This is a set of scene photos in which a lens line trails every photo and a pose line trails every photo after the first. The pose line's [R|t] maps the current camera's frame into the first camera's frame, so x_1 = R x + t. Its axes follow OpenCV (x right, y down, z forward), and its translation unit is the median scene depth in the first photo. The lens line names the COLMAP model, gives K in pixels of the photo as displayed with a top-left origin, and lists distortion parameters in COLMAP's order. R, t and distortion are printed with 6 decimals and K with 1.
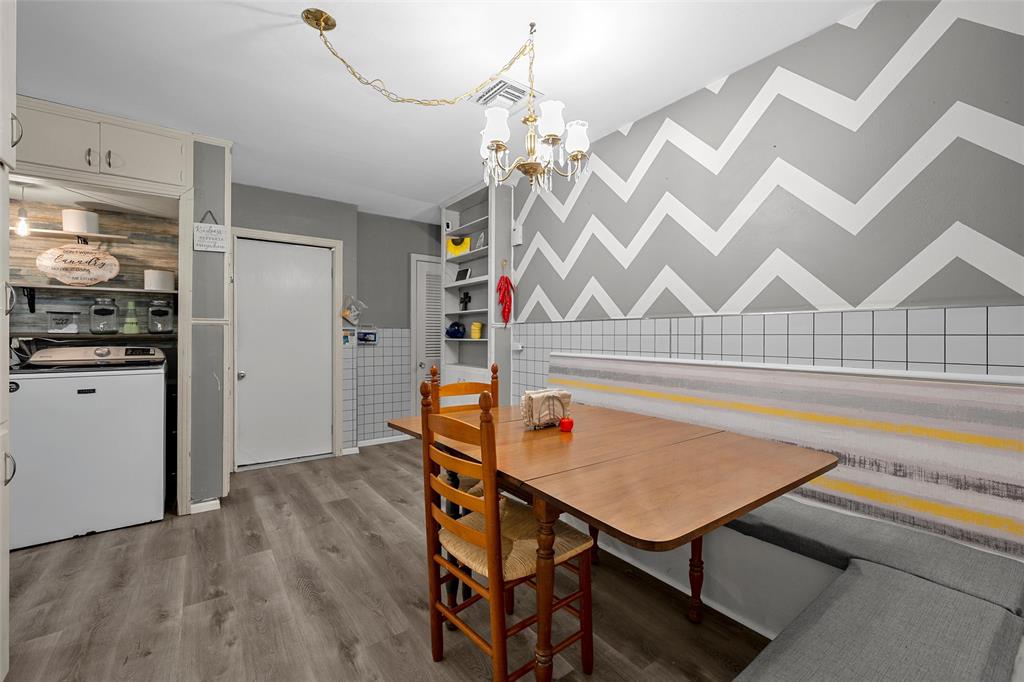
lens RADIAL K [[425.9, 0, 514.4], [0, 425.9, 334.0], [0, 0, 1]] dist [-0.000477, -0.000061]
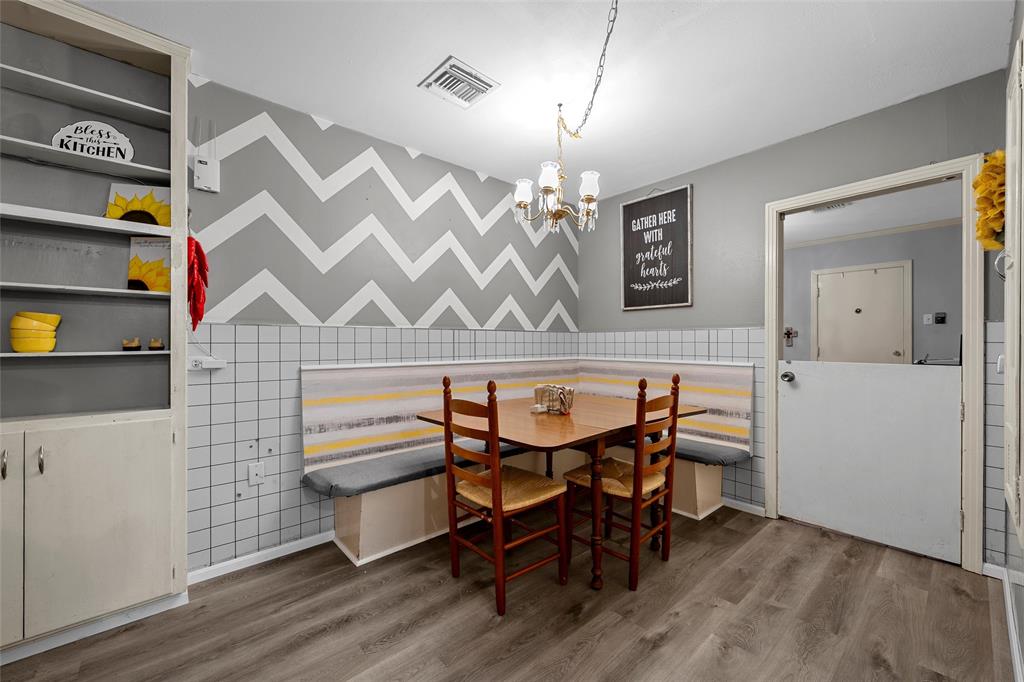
lens RADIAL K [[411.0, 0, 515.6], [0, 411.0, 342.2], [0, 0, 1]] dist [-0.000007, -0.000315]
pose [[-0.099986, 0.010311, 0.994935, -0.880391], [0.007206, 0.999928, -0.009639, 0.013573], [-0.994963, 0.006206, -0.100053, 0.930208]]
